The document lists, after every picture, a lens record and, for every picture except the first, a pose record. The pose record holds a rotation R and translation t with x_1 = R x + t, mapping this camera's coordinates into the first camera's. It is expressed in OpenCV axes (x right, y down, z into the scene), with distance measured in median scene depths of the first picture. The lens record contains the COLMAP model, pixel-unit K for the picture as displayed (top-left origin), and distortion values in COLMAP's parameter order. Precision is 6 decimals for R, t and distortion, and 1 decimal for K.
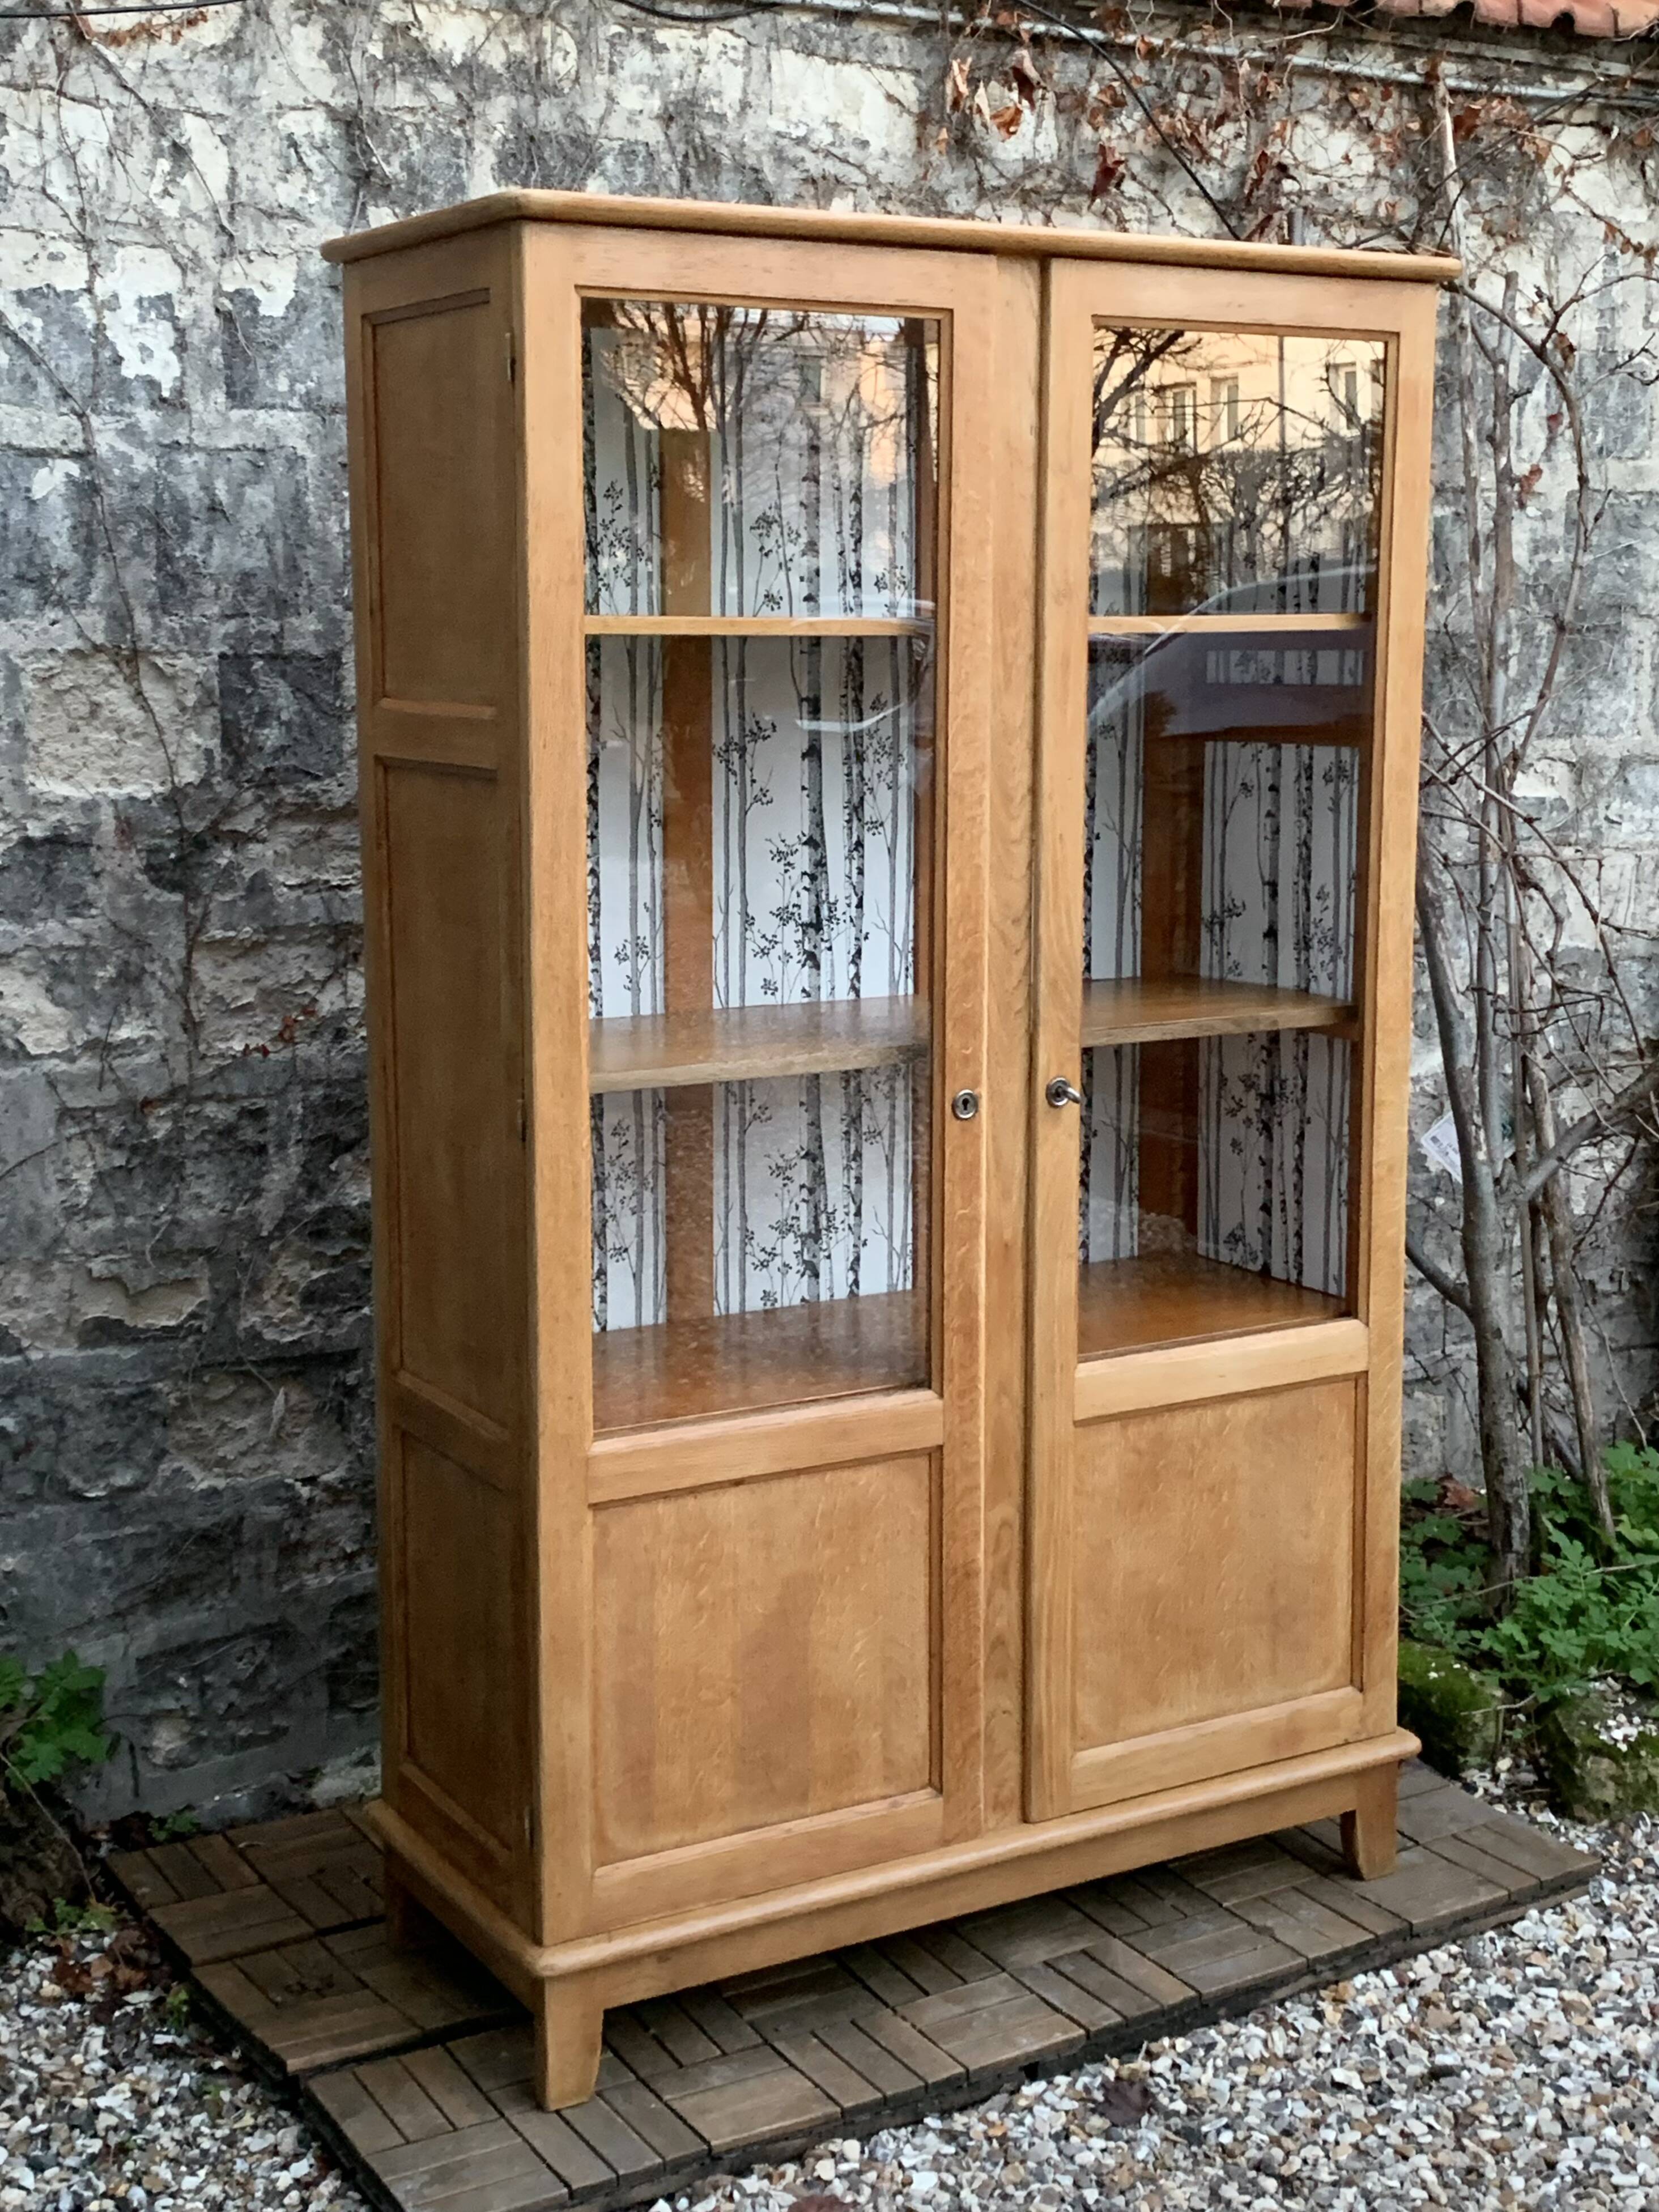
lens RADIAL K [[2880.6, 0, 818.6], [0, 2880.6, 1069.1], [0, 0, 1]] dist [0.203492, -0.693306]
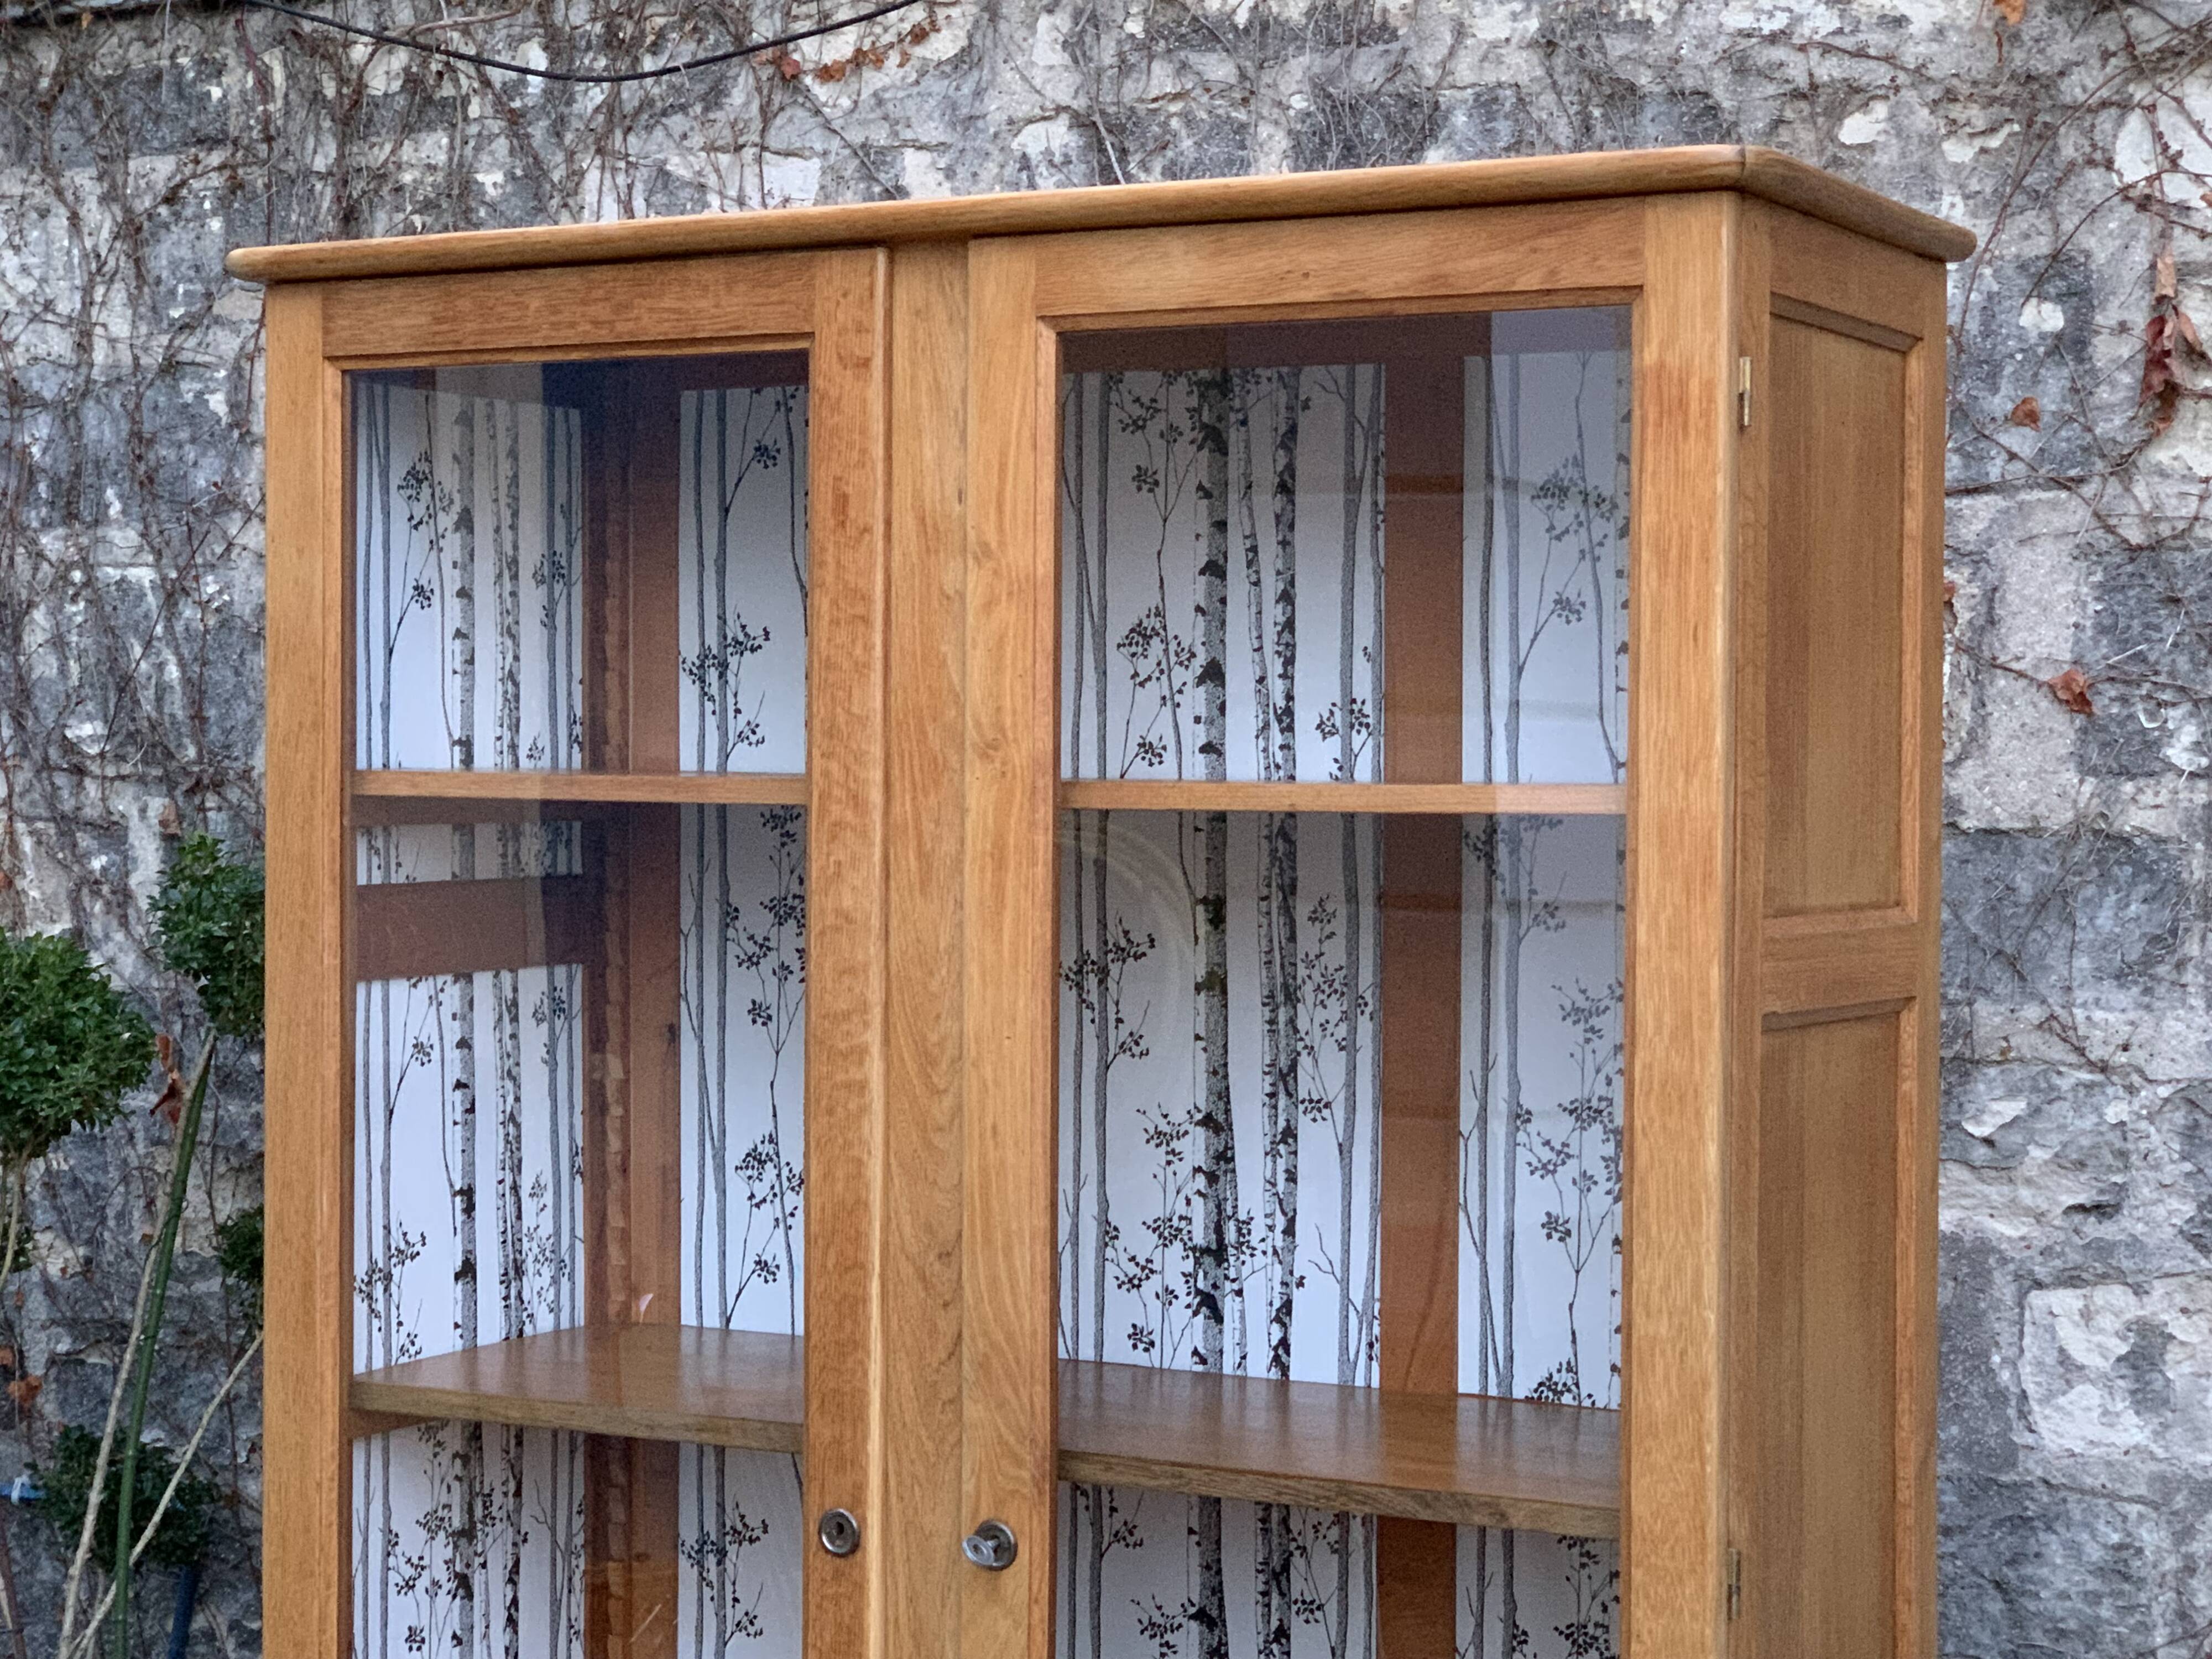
lens RADIAL K [[4115.8, 0, 1099.9], [0, 4115.8, 789.6], [0, 0, 1]] dist [-0.127029, 2.252968]
pose [[0.504190, 0.012802, -0.863498, 0.771041], [-0.139474, 0.987971, -0.066790, -0.087023], [0.852256, 0.154110, 0.499910, 0.510169]]
